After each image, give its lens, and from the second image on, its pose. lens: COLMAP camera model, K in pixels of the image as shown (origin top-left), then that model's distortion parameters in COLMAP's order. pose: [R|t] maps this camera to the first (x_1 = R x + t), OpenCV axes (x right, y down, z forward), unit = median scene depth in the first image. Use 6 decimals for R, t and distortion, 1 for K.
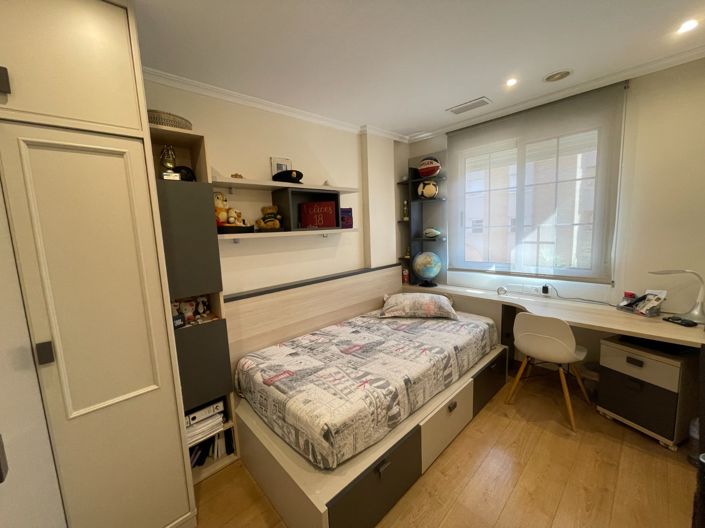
lens RADIAL K [[284.4, 0, 349.8], [0, 284.4, 263.1], [0, 0, 1]] dist [-0.000644, 0.000324]
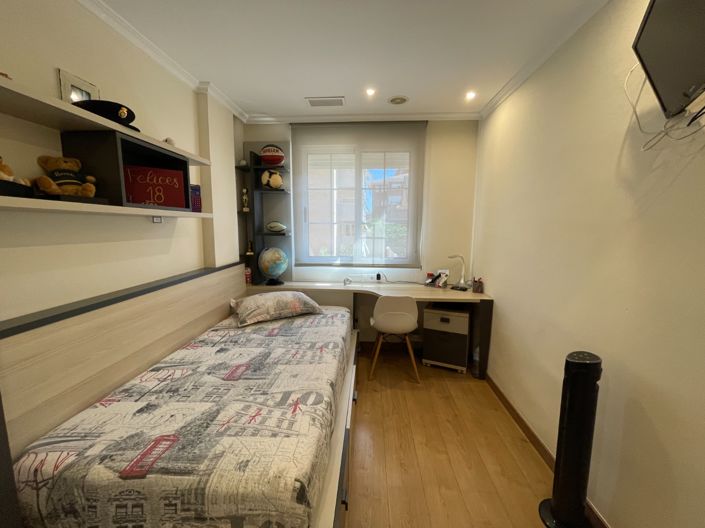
lens RADIAL K [[284.4, 0, 352.3], [0, 284.4, 262.7], [0, 0, 1]] dist [-0.000644, 0.000324]
pose [[0.729026, -0.038669, 0.683393, -0.253140], [0.048099, 0.998829, 0.005206, 0.025525], [-0.682794, 0.029076, 0.730032, 0.226747]]
